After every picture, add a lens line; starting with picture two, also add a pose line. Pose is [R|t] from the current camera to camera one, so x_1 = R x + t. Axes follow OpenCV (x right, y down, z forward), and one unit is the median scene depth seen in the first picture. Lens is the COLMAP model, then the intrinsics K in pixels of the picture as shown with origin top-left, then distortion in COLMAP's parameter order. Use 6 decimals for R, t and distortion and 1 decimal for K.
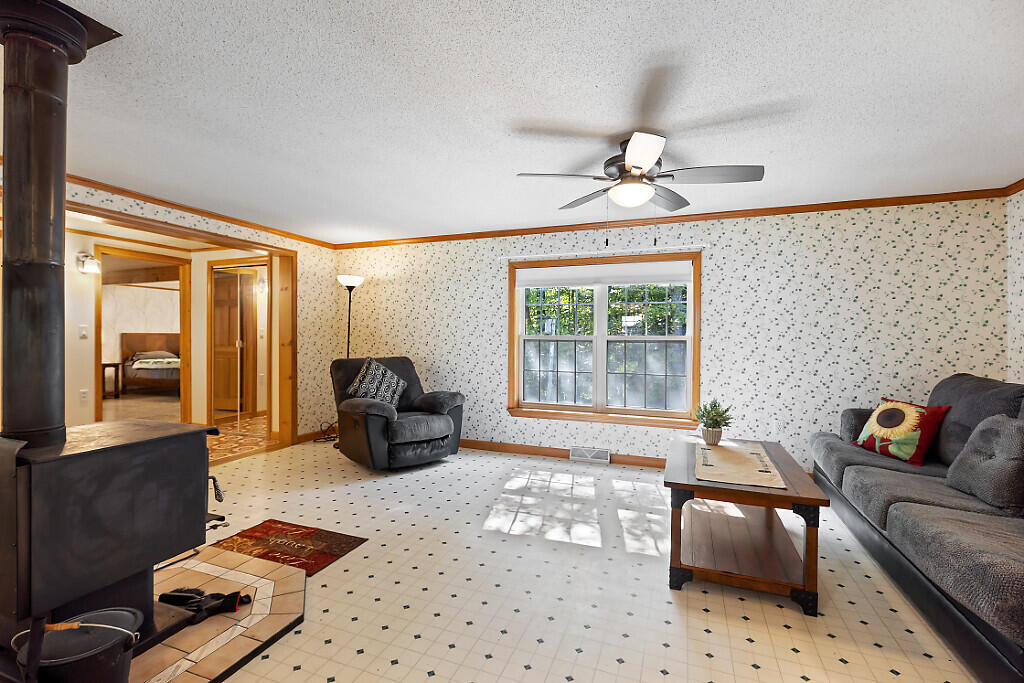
lens RADIAL K [[465.4, 0, 518.5], [0, 465.4, 338.0], [0, 0, 1]] dist [0.000047, -0.001005]
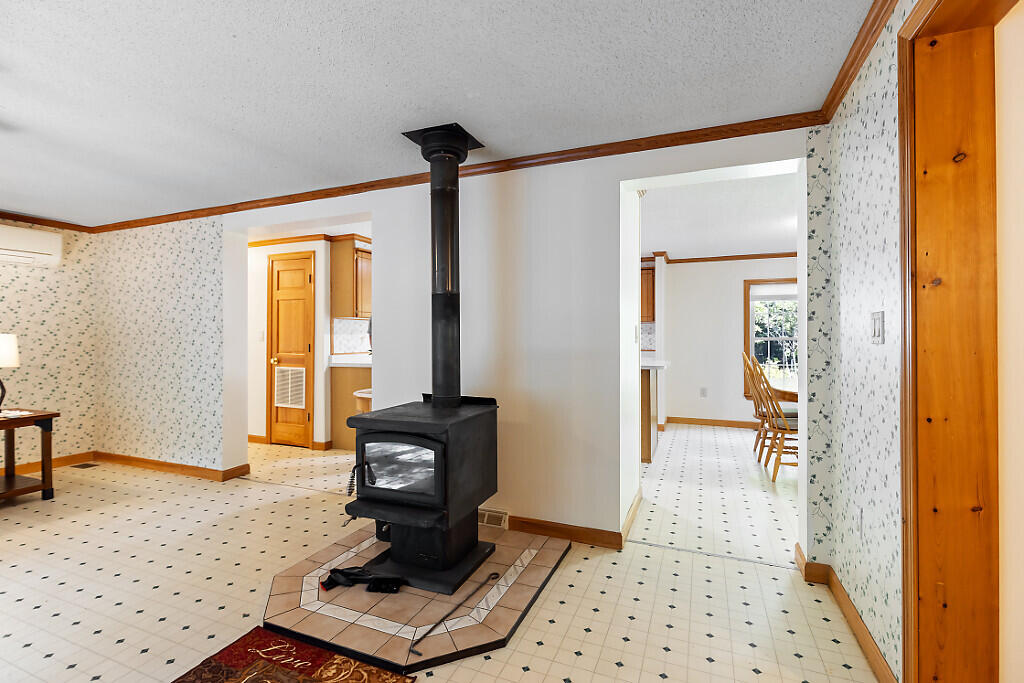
lens RADIAL K [[465.4, 0, 514.8], [0, 465.4, 336.6], [0, 0, 1]] dist [0.000047, -0.001005]
pose [[-0.999239, 0.001617, 0.038975, -0.556770], [0.001683, 0.999997, 0.001668, -0.004288], [-0.038972, 0.001732, -0.999239, 1.076252]]
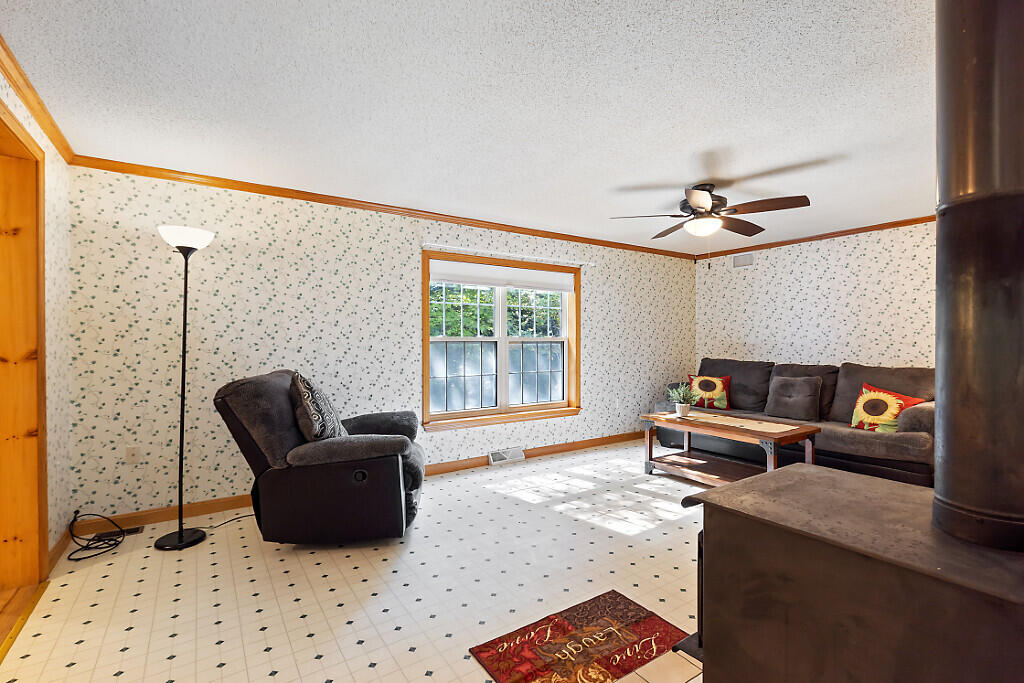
lens RADIAL K [[465.4, 0, 513.5], [0, 465.4, 338.5], [0, 0, 1]] dist [0.000047, -0.001005]
pose [[0.575150, -0.003676, 0.818039, -0.756168], [0.005797, 0.999983, 0.000417, -0.002350], [-0.818027, 0.004502, 0.575162, 0.475489]]
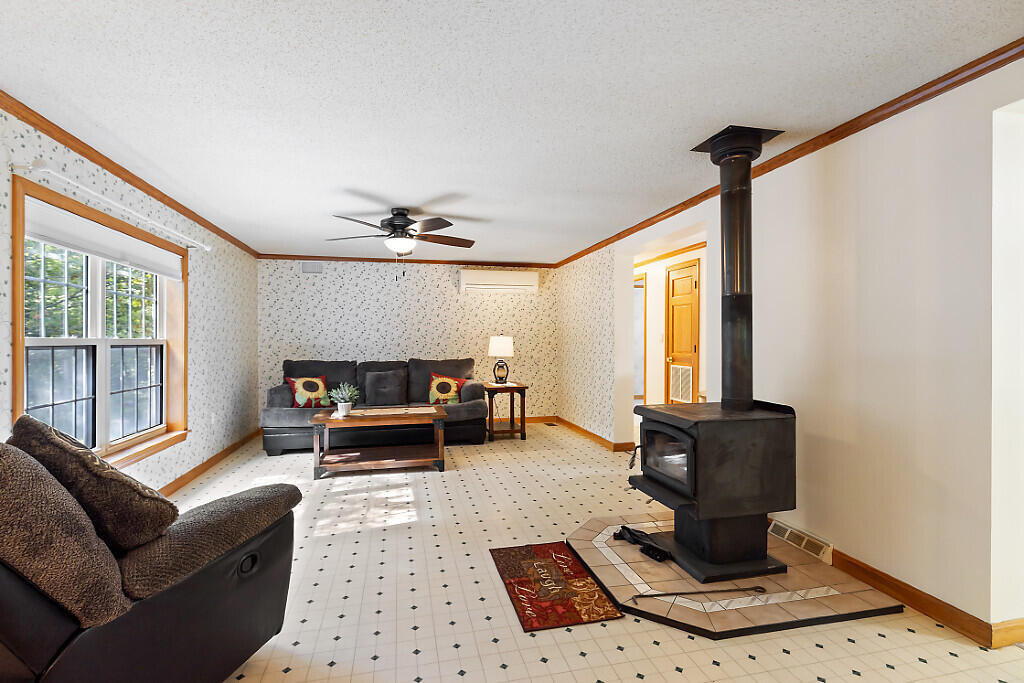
lens RADIAL K [[465.4, 0, 505.4], [0, 465.4, 339.8], [0, 0, 1]] dist [0.000047, -0.001005]
pose [[-0.551660, -0.002491, 0.834066, -0.804163], [0.001703, 0.999990, 0.004113, -0.005261], [-0.834068, 0.003690, -0.551650, 1.055582]]
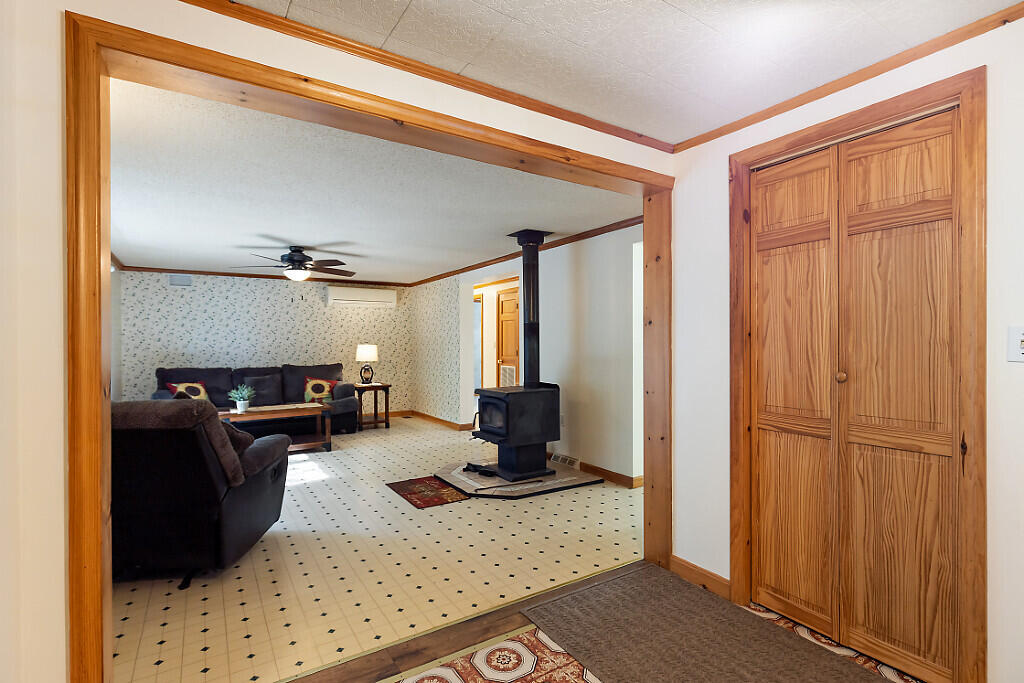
lens RADIAL K [[465.4, 0, 510.8], [0, 465.4, 351.1], [0, 0, 1]] dist [0.000047, -0.001005]
pose [[-0.804553, -0.006573, 0.593845, -1.077696], [0.004970, 0.999829, 0.017801, -0.015055], [-0.593860, 0.017273, -0.804383, 1.374396]]
